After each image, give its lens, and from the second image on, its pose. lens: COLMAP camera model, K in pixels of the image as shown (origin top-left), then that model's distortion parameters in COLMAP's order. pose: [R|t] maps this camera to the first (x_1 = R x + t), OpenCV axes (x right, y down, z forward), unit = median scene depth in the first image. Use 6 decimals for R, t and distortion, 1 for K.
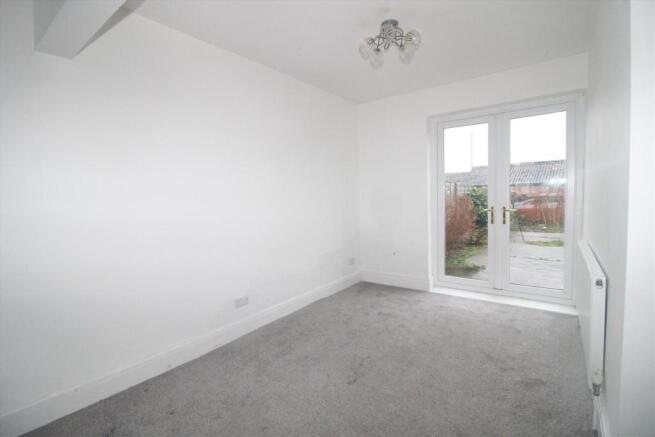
lens RADIAL K [[307.4, 0, 329.0], [0, 307.4, 206.4], [0, 0, 1]] dist [-0.001710, -0.000342]
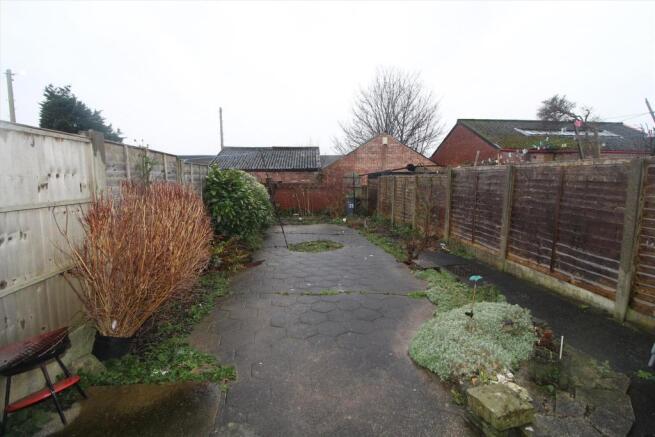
lens RADIAL K [[307.4, 0, 329.0], [0, 307.4, 206.4], [0, 0, 1]] dist [-0.001710, -0.000342]
pose [[0.740706, -0.039664, 0.670658, 0.372464], [0.017177, 0.999047, 0.040115, -0.014711], [-0.671610, -0.018193, 0.740682, 0.667671]]
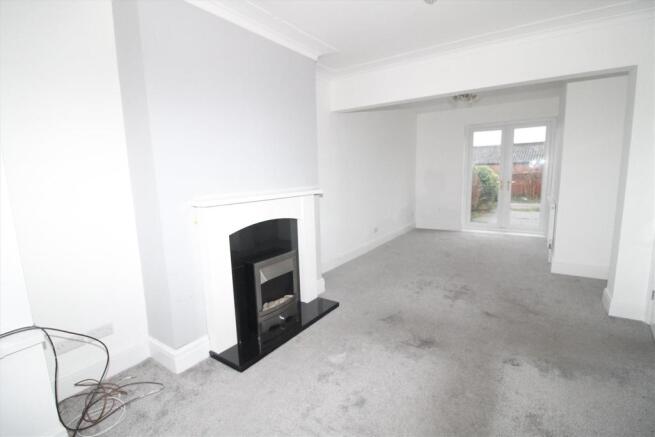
lens RADIAL K [[307.4, 0, 329.0], [0, 307.4, 206.4], [0, 0, 1]] dist [-0.001710, -0.000342]
pose [[0.998723, 0.001883, 0.050495, -0.433912], [-0.005754, 0.997042, 0.076642, 0.015614], [-0.050202, -0.076835, 0.995779, -0.561419]]
